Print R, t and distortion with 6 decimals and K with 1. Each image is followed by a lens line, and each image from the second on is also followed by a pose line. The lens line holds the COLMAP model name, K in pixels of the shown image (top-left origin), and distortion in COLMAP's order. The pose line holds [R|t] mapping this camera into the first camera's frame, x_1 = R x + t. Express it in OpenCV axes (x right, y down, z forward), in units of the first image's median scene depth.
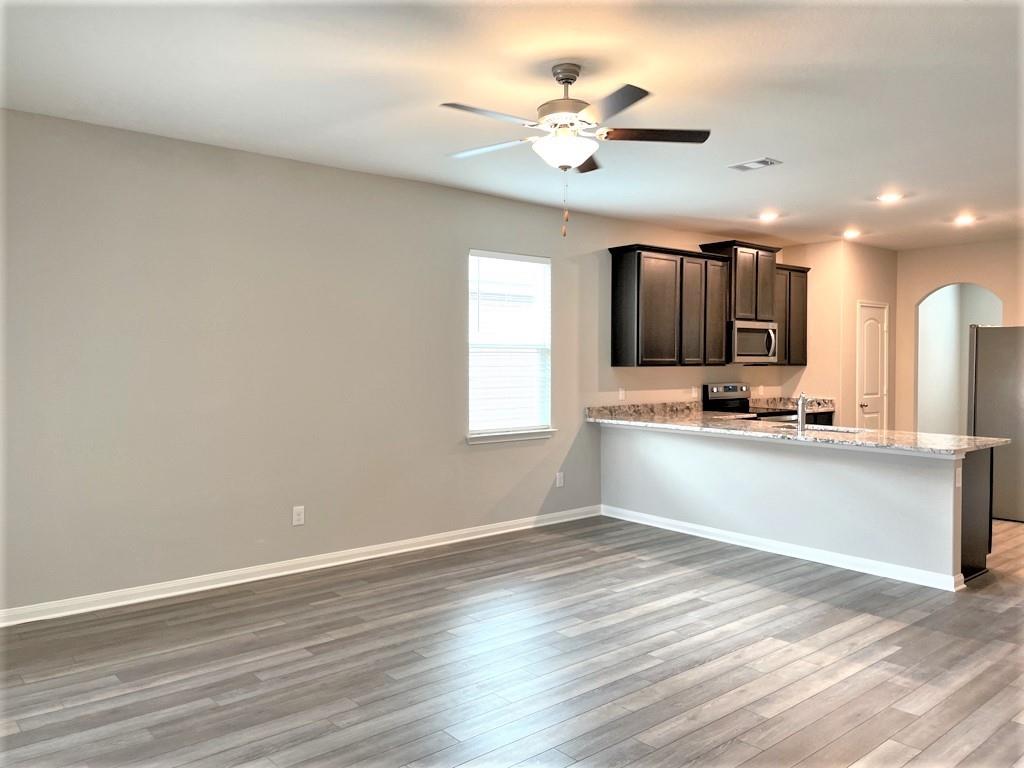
lens RADIAL K [[779.5, 0, 510.3], [0, 779.5, 373.6], [0, 0, 1]] dist [0.092512, -0.127574]
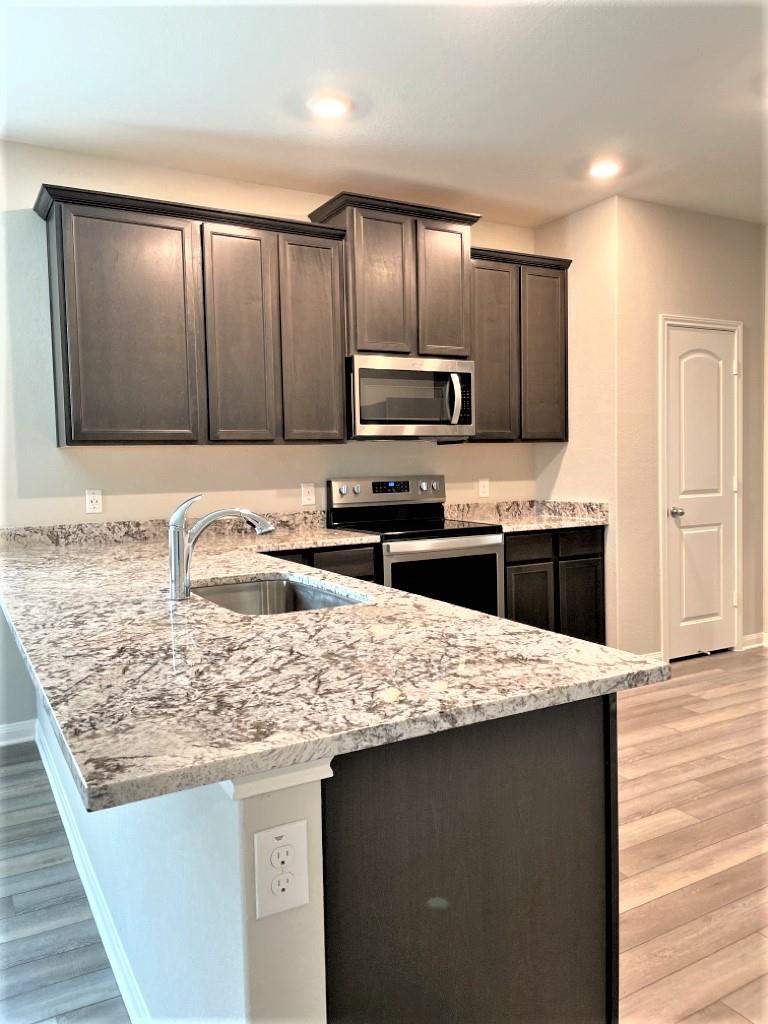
lens RADIAL K [[779.5, 0, 387.7], [0, 779.5, 505.8], [0, 0, 1]] dist [0.092512, -0.127574]
pose [[0.982367, -0.013370, -0.186482, 0.441031], [0.020905, 0.999040, 0.038498, 0.013454], [0.185788, -0.041718, 0.981704, 0.545184]]
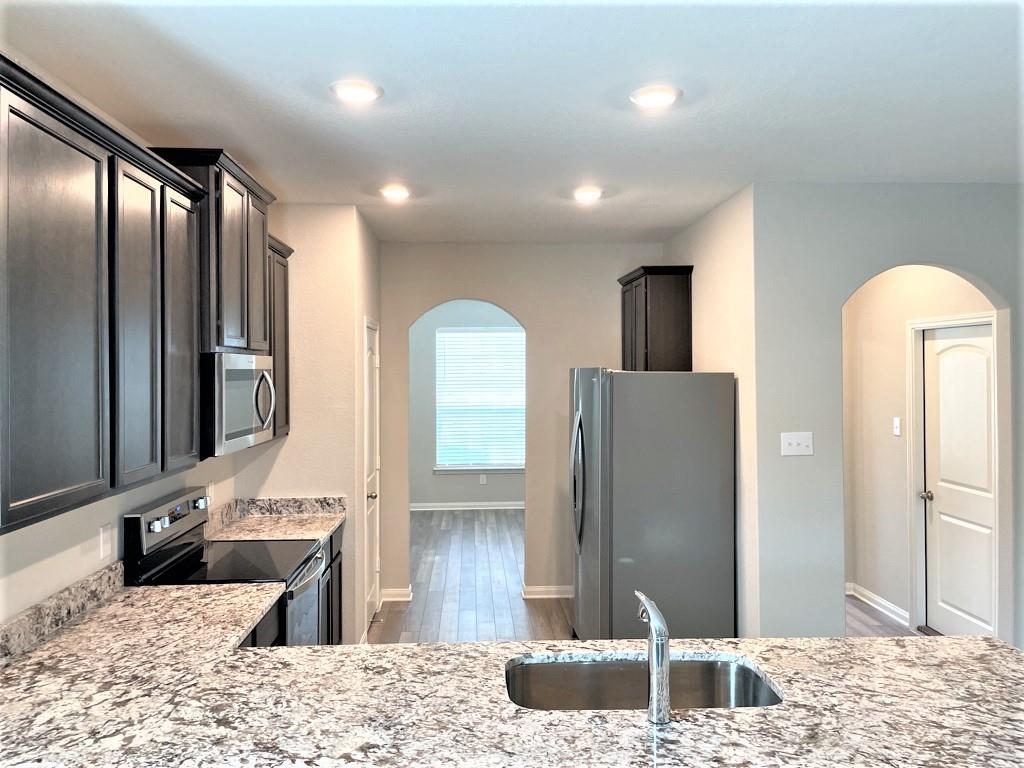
lens RADIAL K [[779.5, 0, 510.3], [0, 779.5, 373.6], [0, 0, 1]] dist [0.092512, -0.127574]
pose [[0.605557, -0.006534, 0.795775, 0.062683], [0.016515, 0.999854, -0.004358, -0.057554], [-0.795630, 0.015781, 0.605577, 0.706161]]
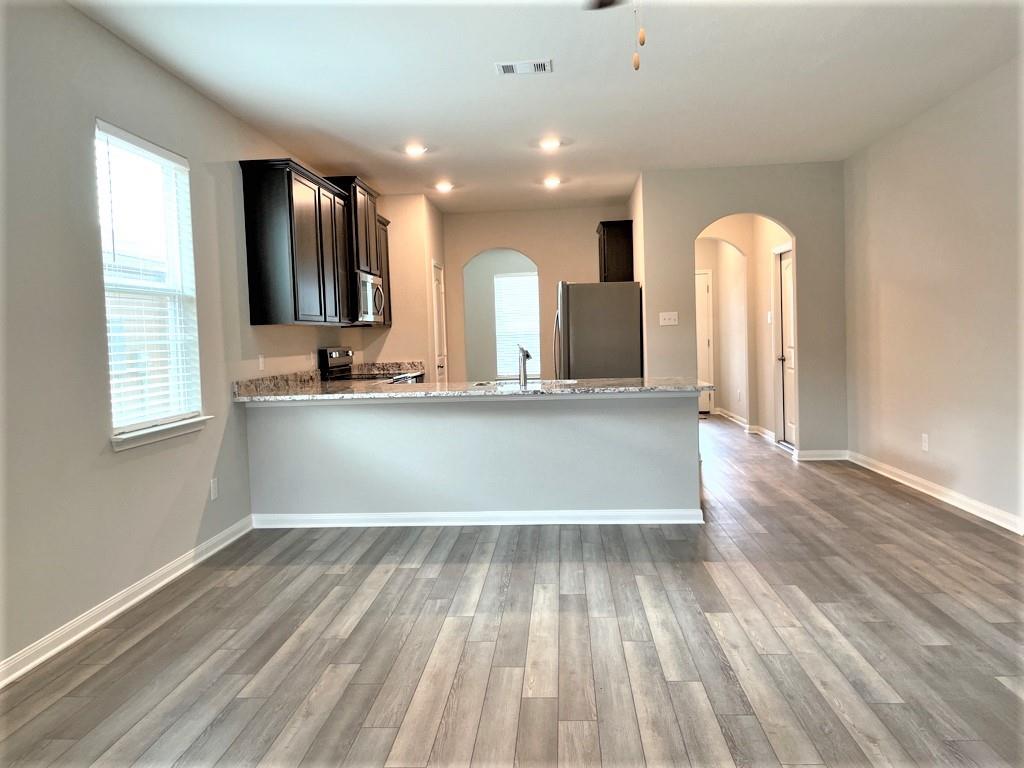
lens RADIAL K [[779.5, 0, 510.3], [0, 779.5, 373.6], [0, 0, 1]] dist [0.092512, -0.127574]
pose [[0.696985, -0.059001, 0.714654, -0.235463], [0.044777, 0.998245, 0.038743, 0.019010], [-0.715686, 0.004997, 0.698404, 0.318733]]
